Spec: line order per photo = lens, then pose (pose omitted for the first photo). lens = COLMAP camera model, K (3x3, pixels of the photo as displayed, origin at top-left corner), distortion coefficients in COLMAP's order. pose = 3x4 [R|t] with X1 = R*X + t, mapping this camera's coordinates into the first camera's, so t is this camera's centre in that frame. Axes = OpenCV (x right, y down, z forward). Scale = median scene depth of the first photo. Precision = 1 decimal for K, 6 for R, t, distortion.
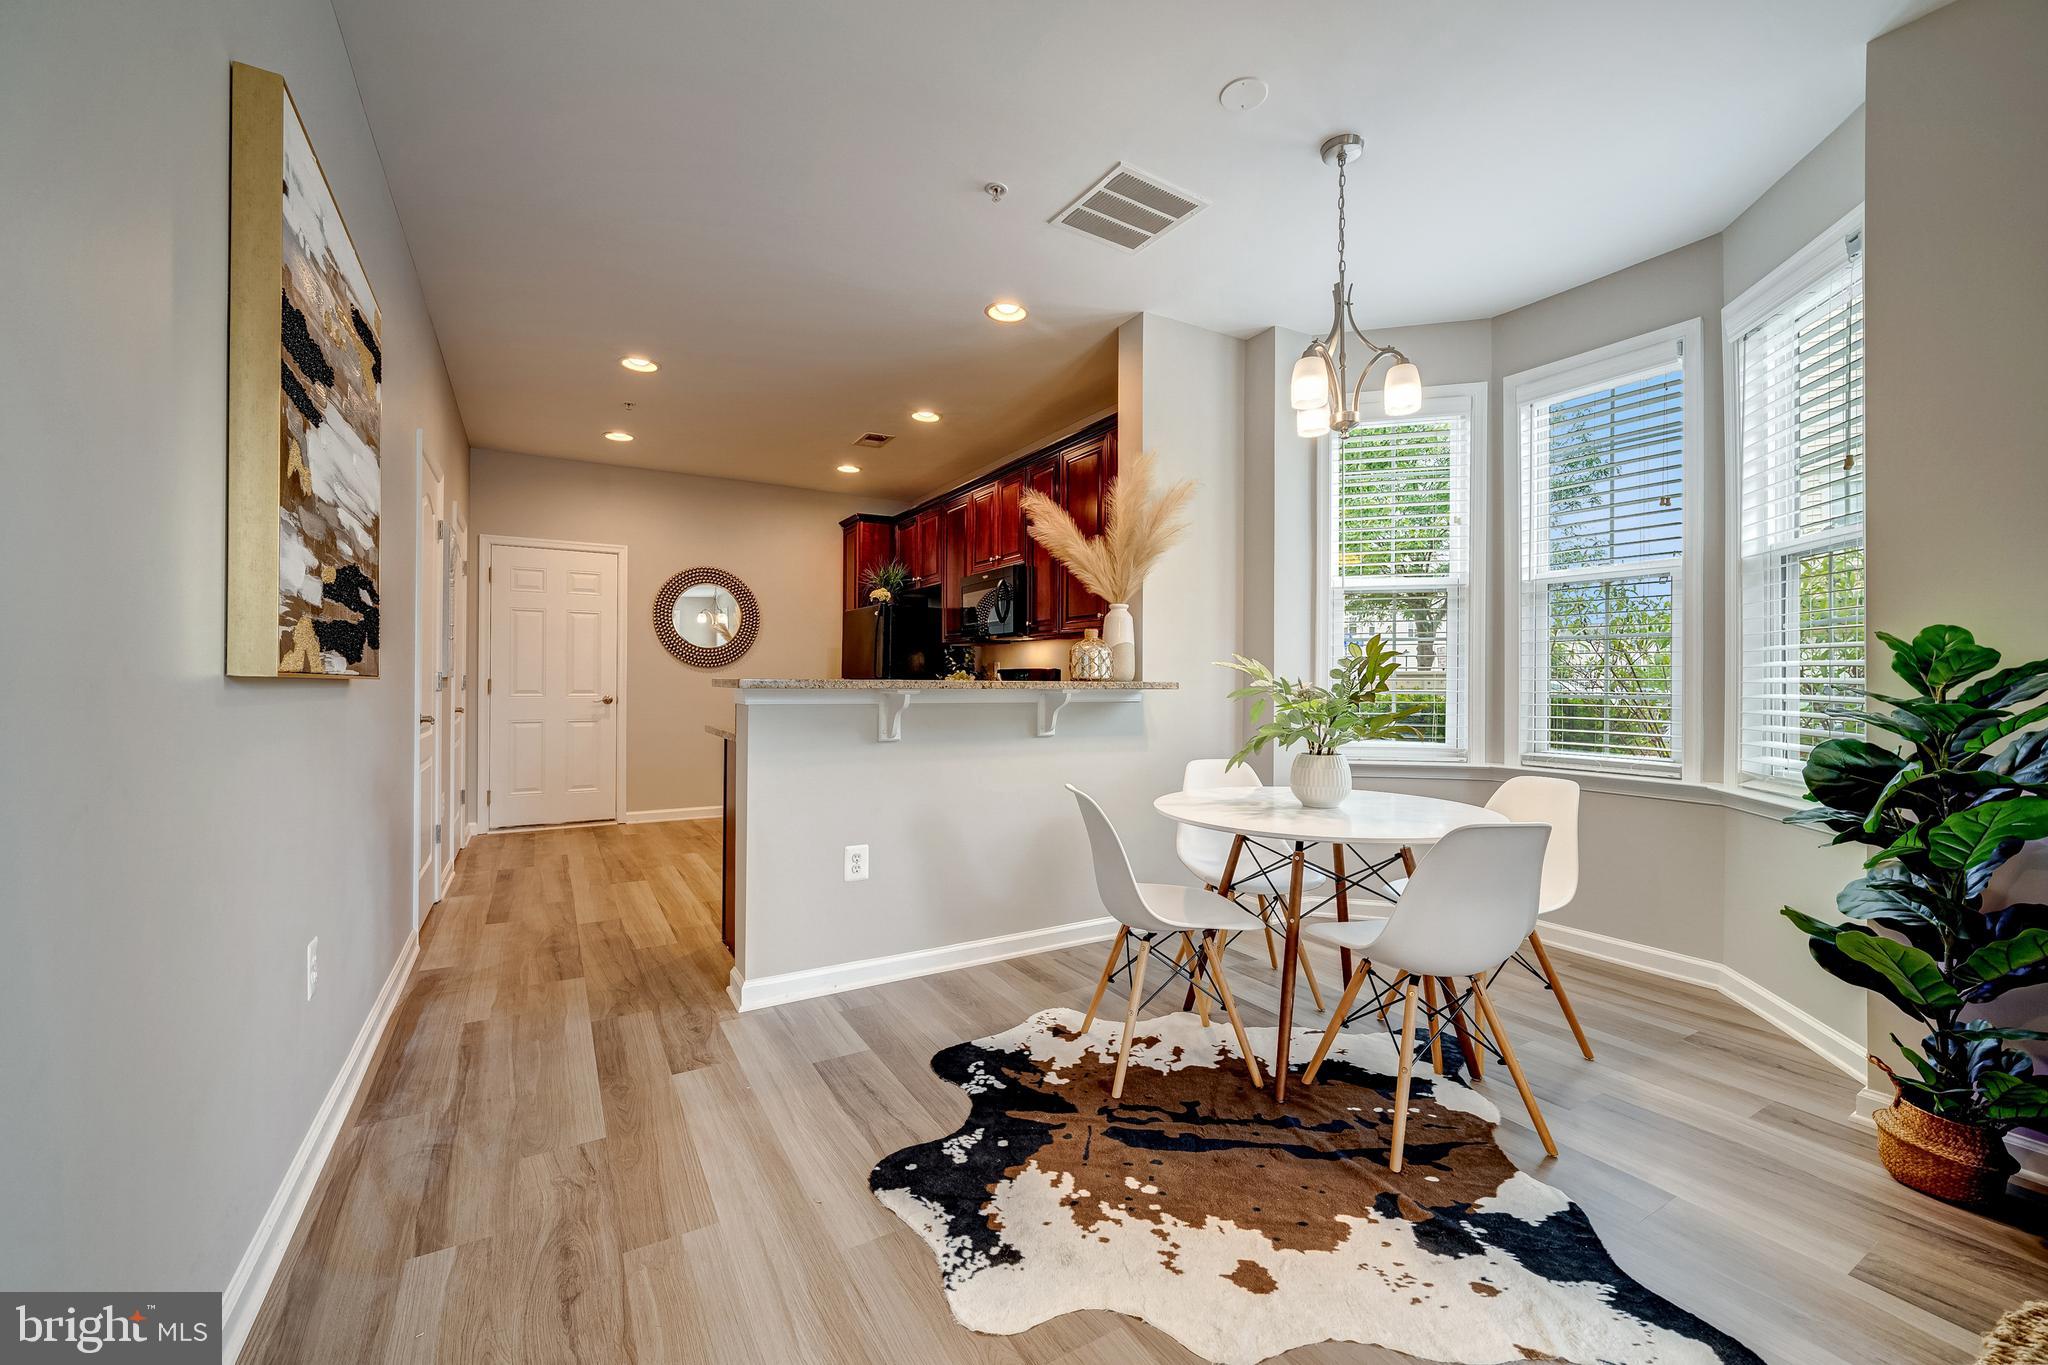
lens RADIAL K [[826.9, 0, 1040.2], [0, 826.9, 682.7], [0, 0, 1]] dist [-0.009166, 0.001796]
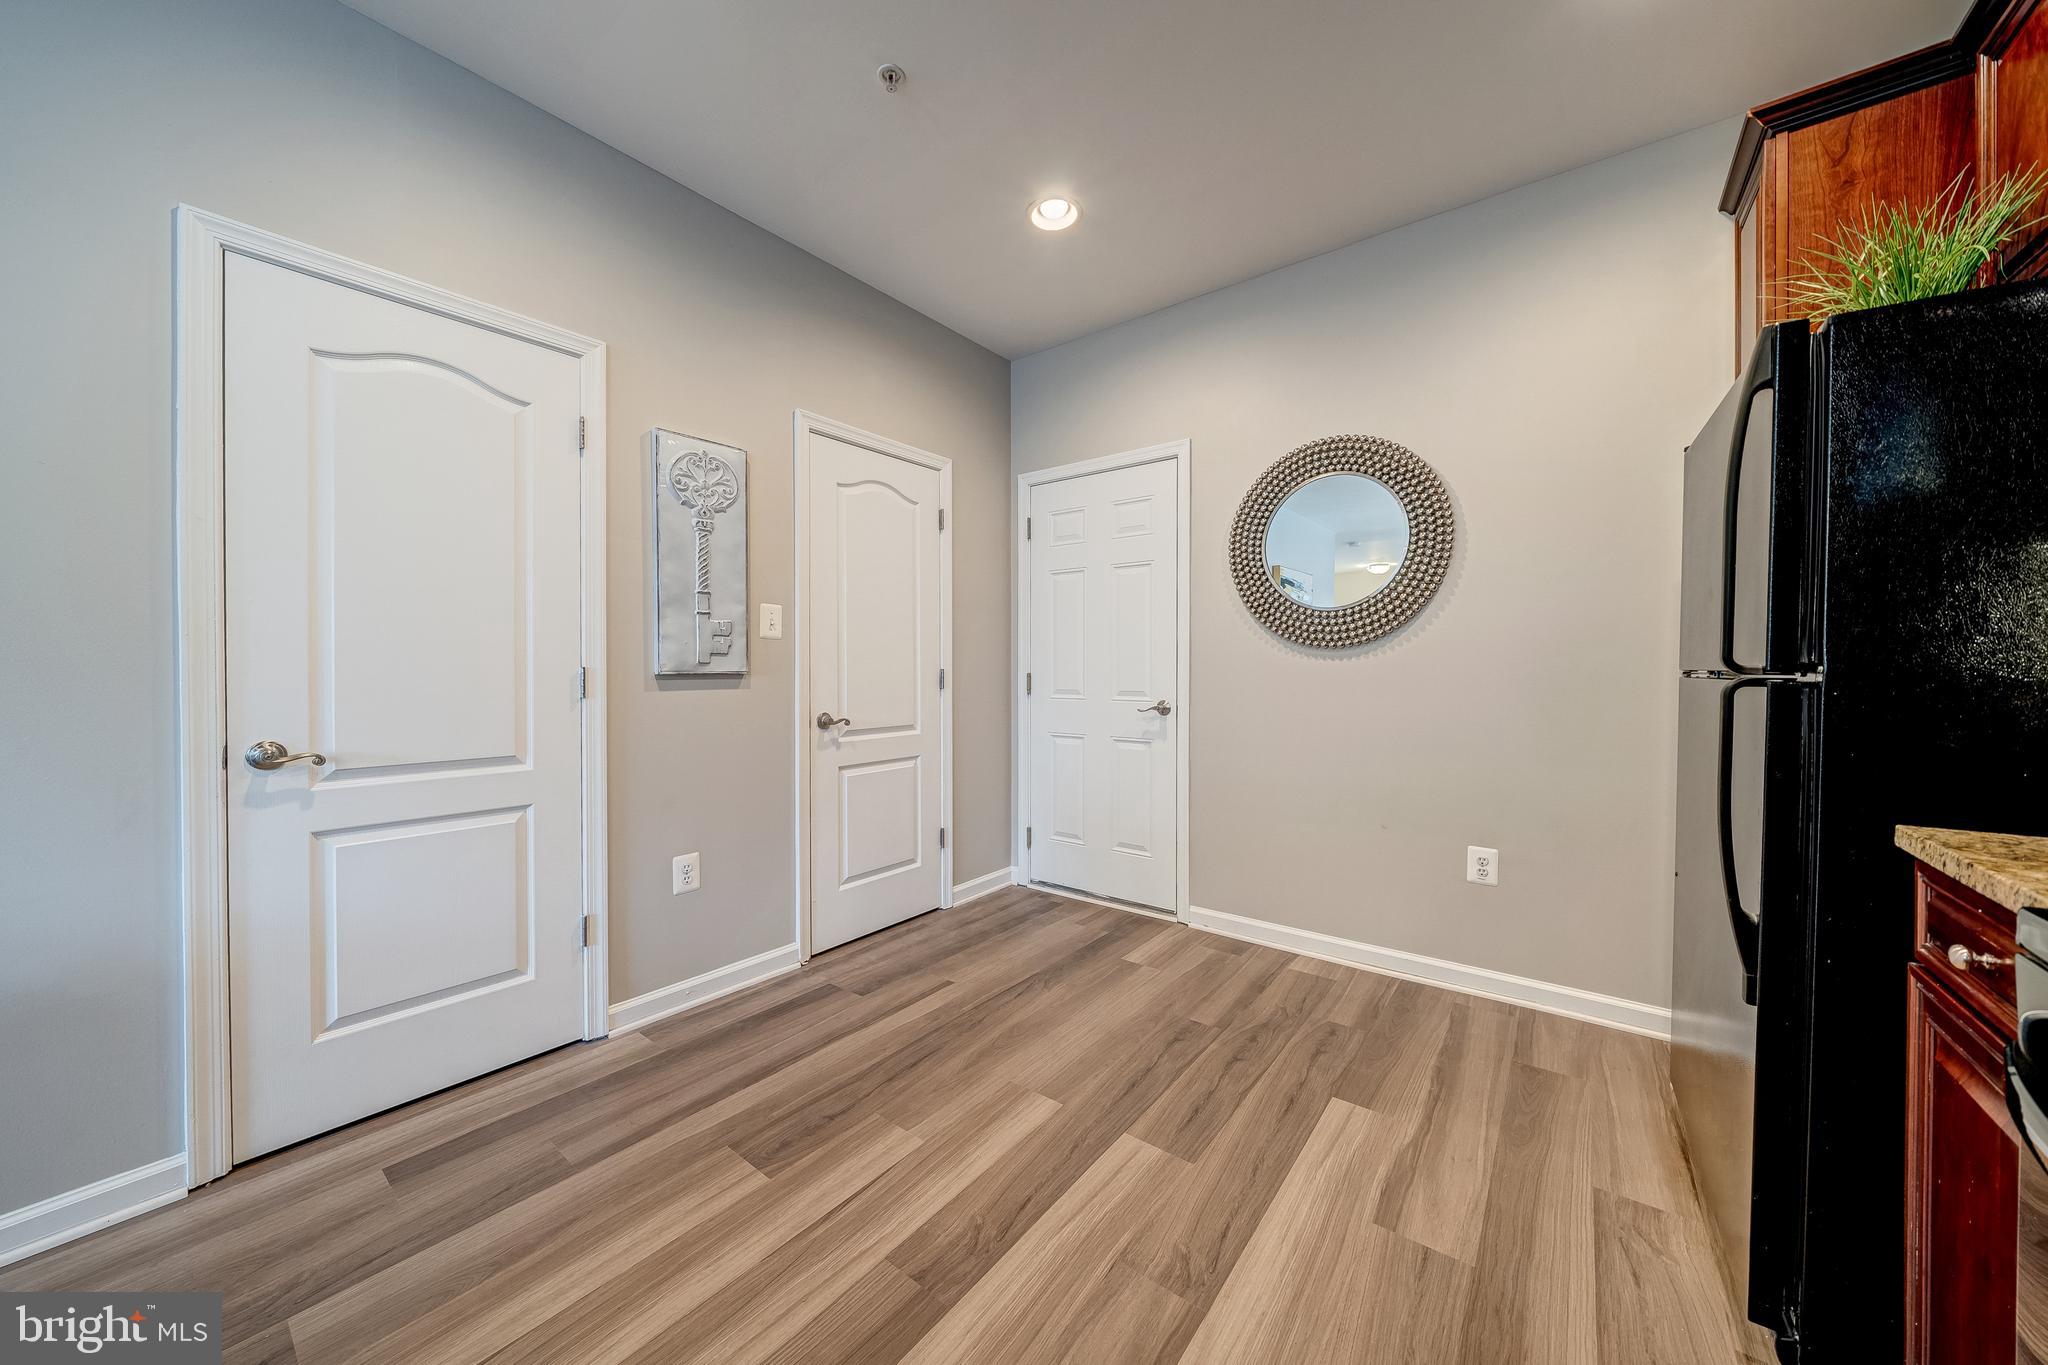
lens RADIAL K [[702.9, 0, 1074.5], [0, 702.9, 676.9], [0, 0, 1]] dist [-0.006645, -0.000163]
pose [[0.368880, 0.006340, -0.929455, -0.148570], [-0.001732, 0.999980, 0.006134, -0.008505], [0.929475, -0.000653, 0.368884, 1.369601]]
